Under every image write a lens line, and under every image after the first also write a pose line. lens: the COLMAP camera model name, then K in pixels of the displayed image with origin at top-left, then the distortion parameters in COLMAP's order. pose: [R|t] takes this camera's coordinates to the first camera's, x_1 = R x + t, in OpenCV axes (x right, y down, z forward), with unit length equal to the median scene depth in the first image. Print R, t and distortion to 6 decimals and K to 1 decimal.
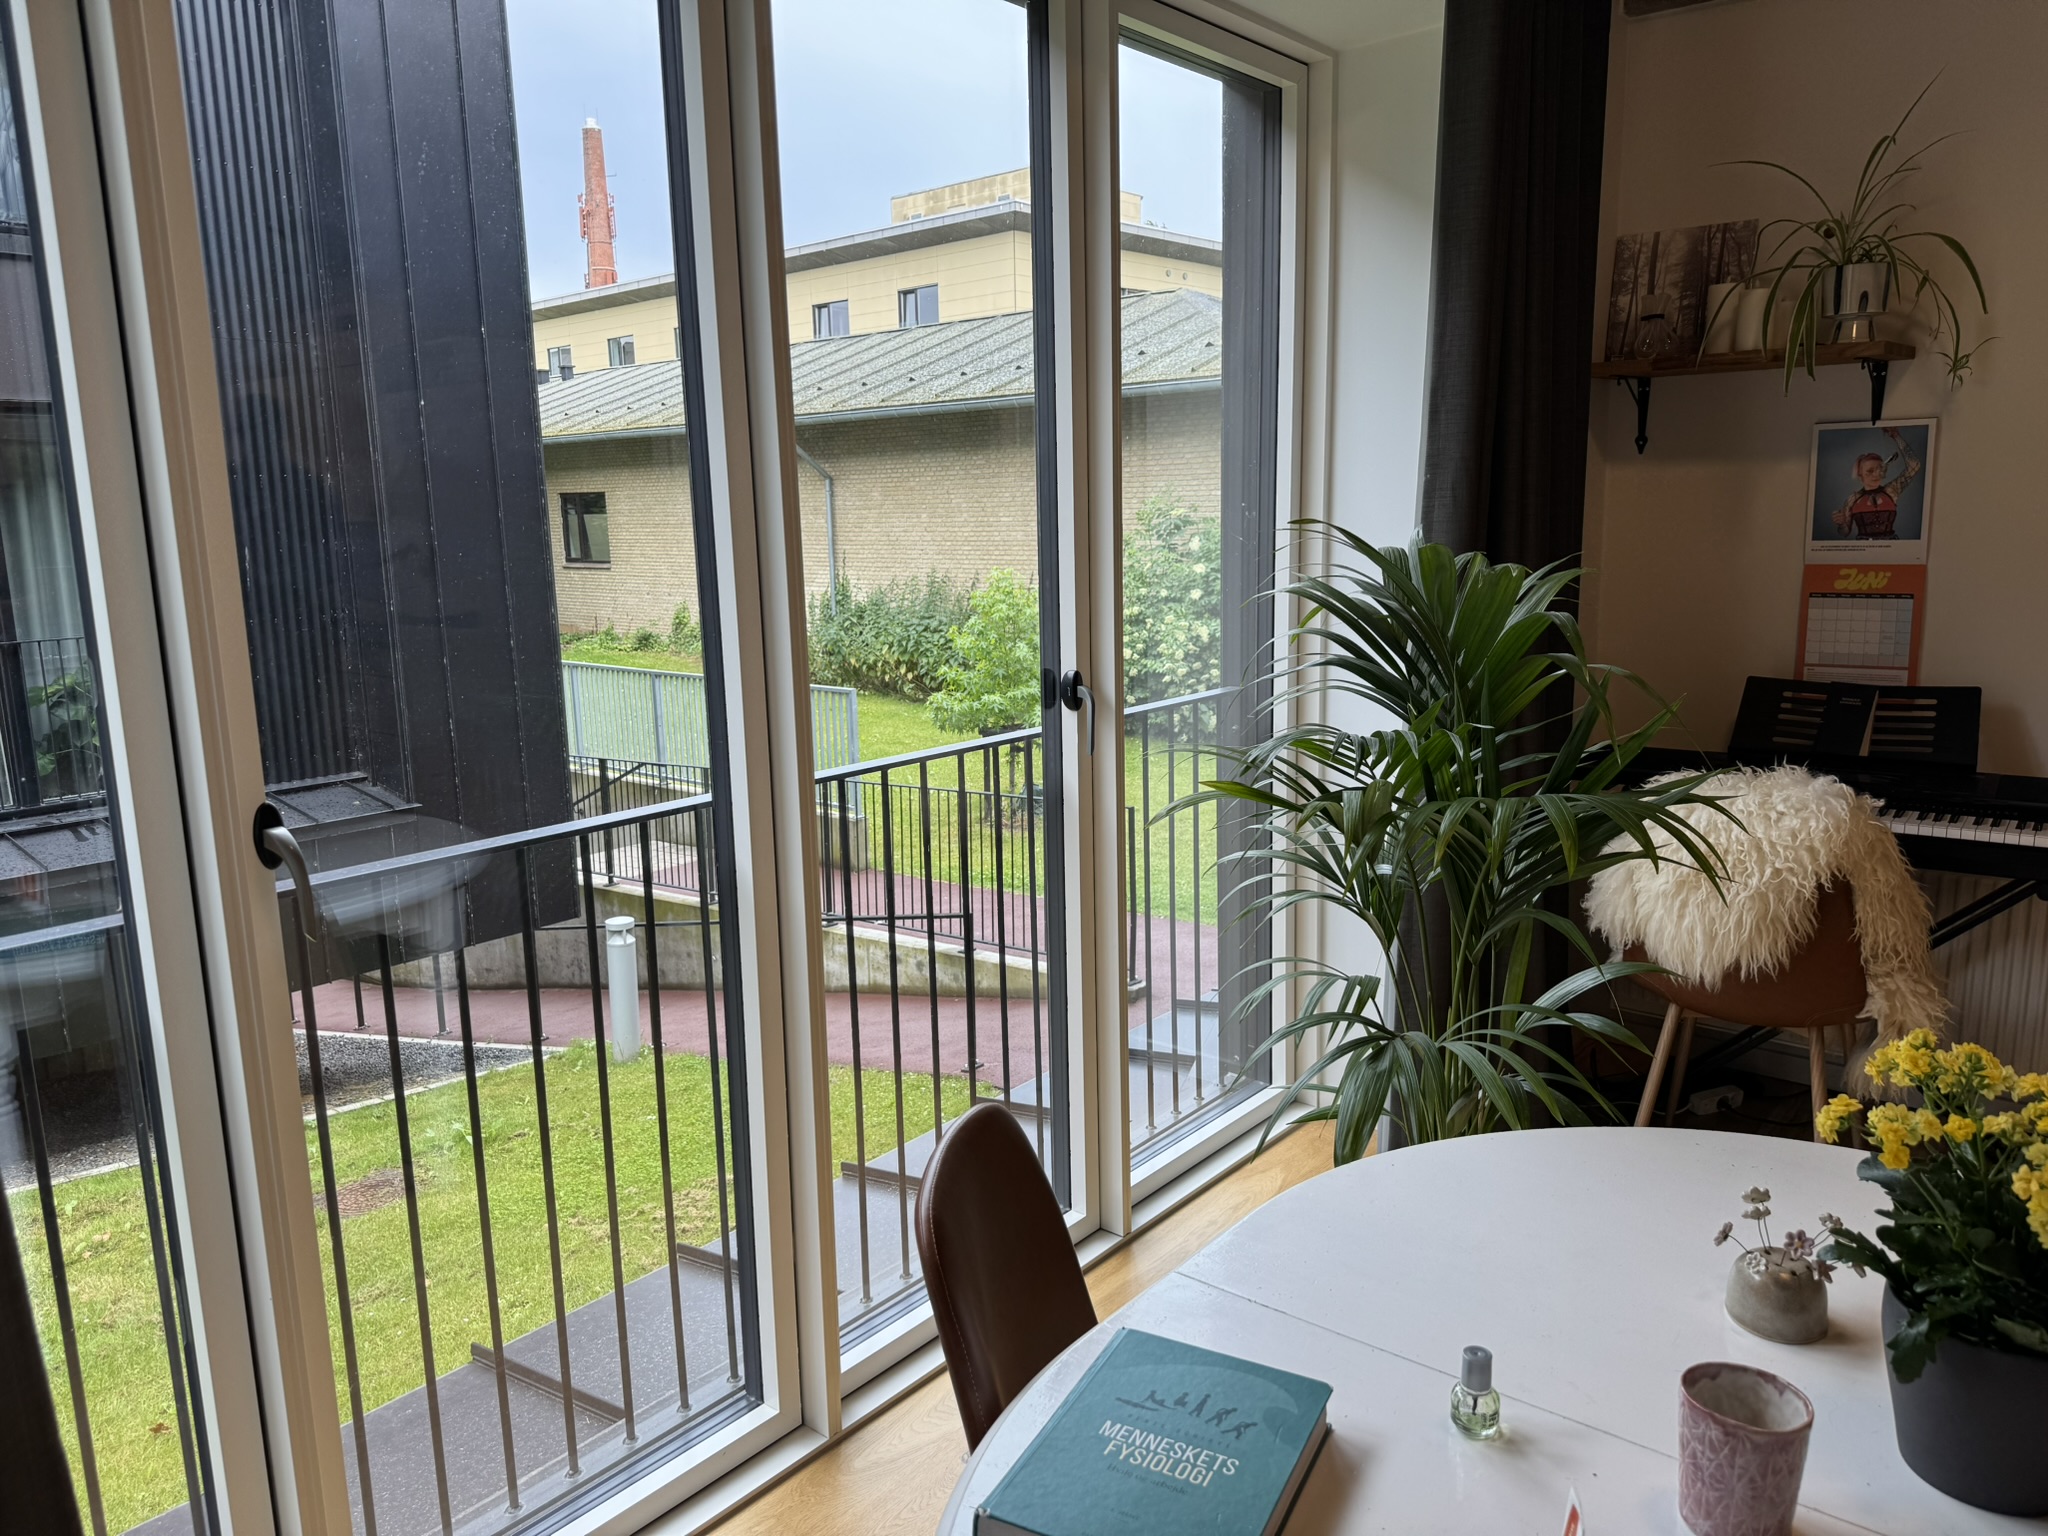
lens RADIAL K [[1441.9, 0, 1014.9], [0, 1441.9, 767.6], [0, 0, 1]] dist [0.035396, -0.036963]
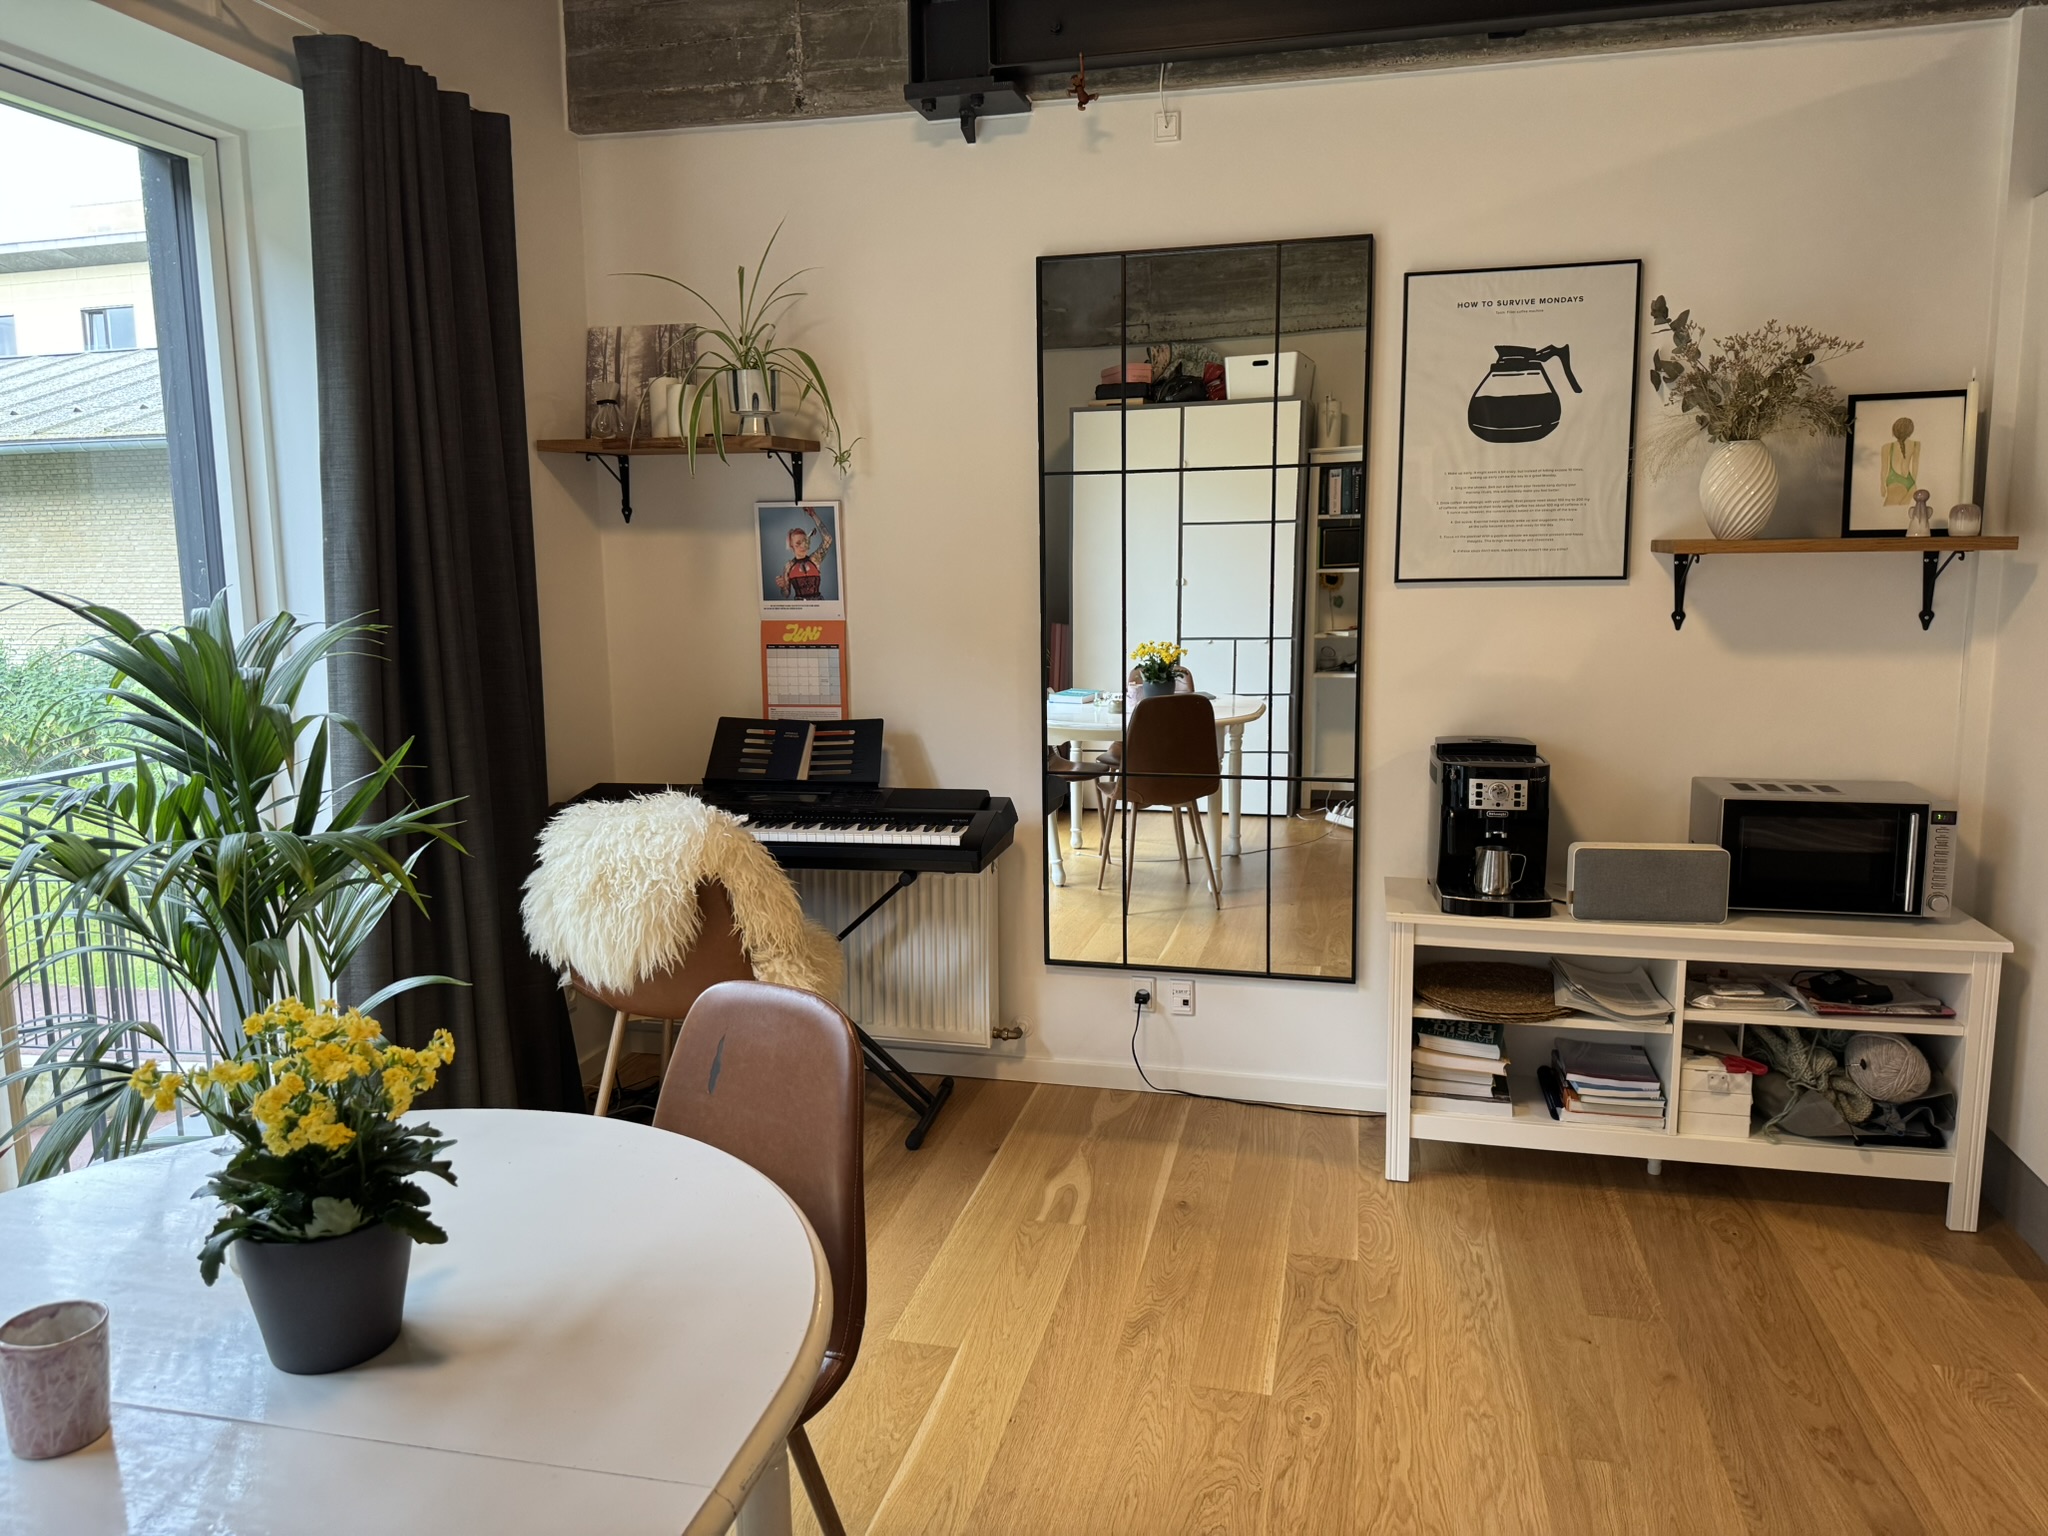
lens RADIAL K [[1433.3, 0, 1024.0], [0, 1433.3, 768.0], [0, 0, 1]] dist [0.146641, -0.136607]
pose [[0.896614, -0.060296, 0.438689, 0.222559], [0.077250, 0.996793, -0.020882, 0.020821], [-0.436023, 0.052611, 0.898396, -0.144869]]
